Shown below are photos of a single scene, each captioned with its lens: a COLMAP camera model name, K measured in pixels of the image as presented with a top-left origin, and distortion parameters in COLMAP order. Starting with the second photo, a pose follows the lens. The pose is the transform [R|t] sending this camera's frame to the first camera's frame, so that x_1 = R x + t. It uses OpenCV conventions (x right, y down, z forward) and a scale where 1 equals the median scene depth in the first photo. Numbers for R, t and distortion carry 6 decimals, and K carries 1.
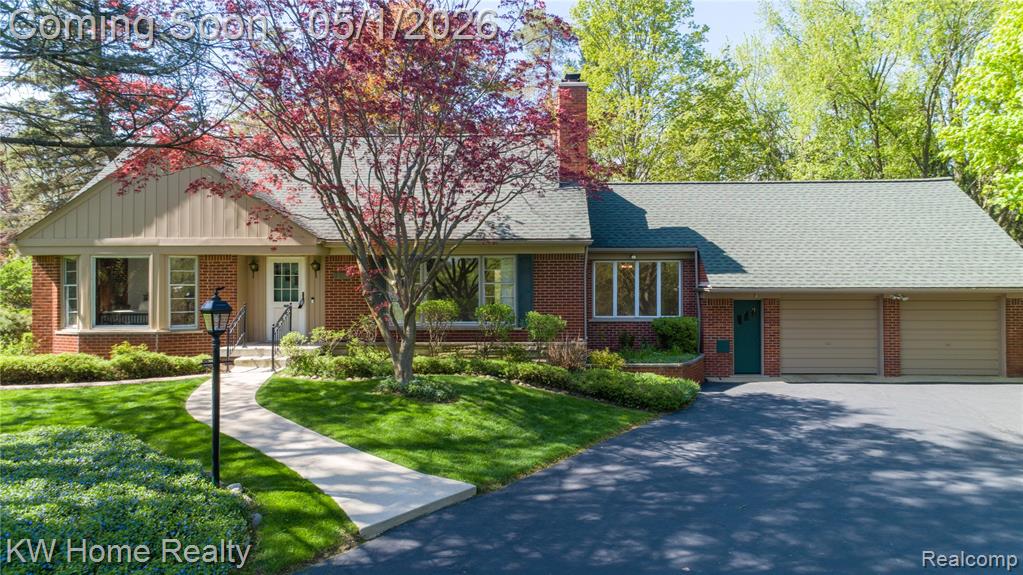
lens RADIAL K [[691.6, 0, 511.5], [0, 691.6, 287.5], [0, 0, 1]] dist [0.024136, 0.001993]
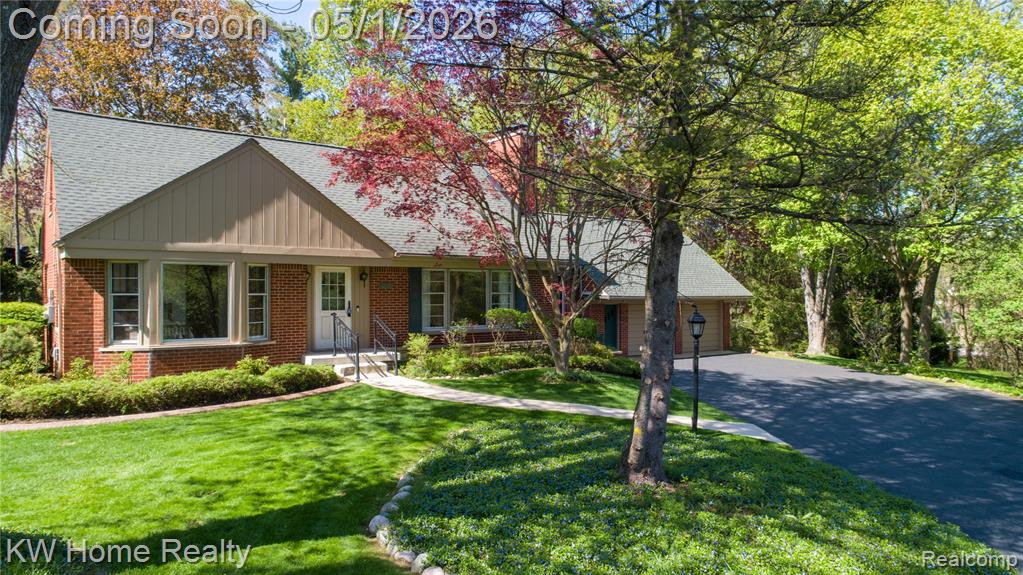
lens RADIAL K [[687.7, 0, 511.5], [0, 687.7, 287.5], [0, 0, 1]] dist [-0.009799, 0.000185]
pose [[0.792152, 0.008415, 0.610266, -0.889208], [-0.011198, 0.999937, 0.000747, -0.020359], [-0.610222, -0.007426, 0.792196, 0.043536]]
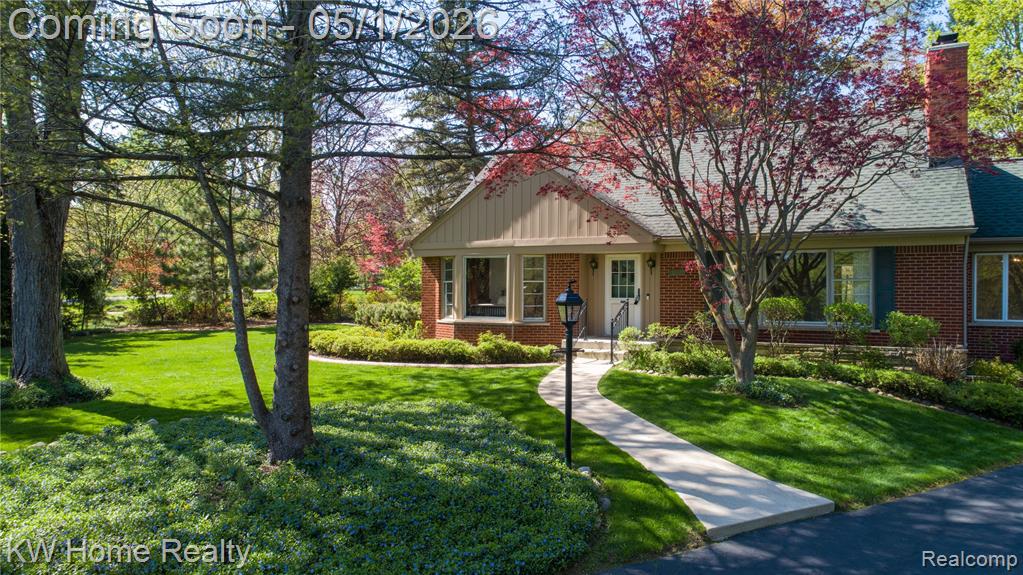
lens RADIAL K [[687.7, 0, 511.5], [0, 687.7, 287.5], [0, 0, 1]] dist [-0.009799, 0.000185]
pose [[0.893855, 0.003795, -0.448340, -0.016116], [-0.003101, 0.999993, 0.002283, 0.004073], [0.448346, -0.000650, 0.893860, 0.009286]]
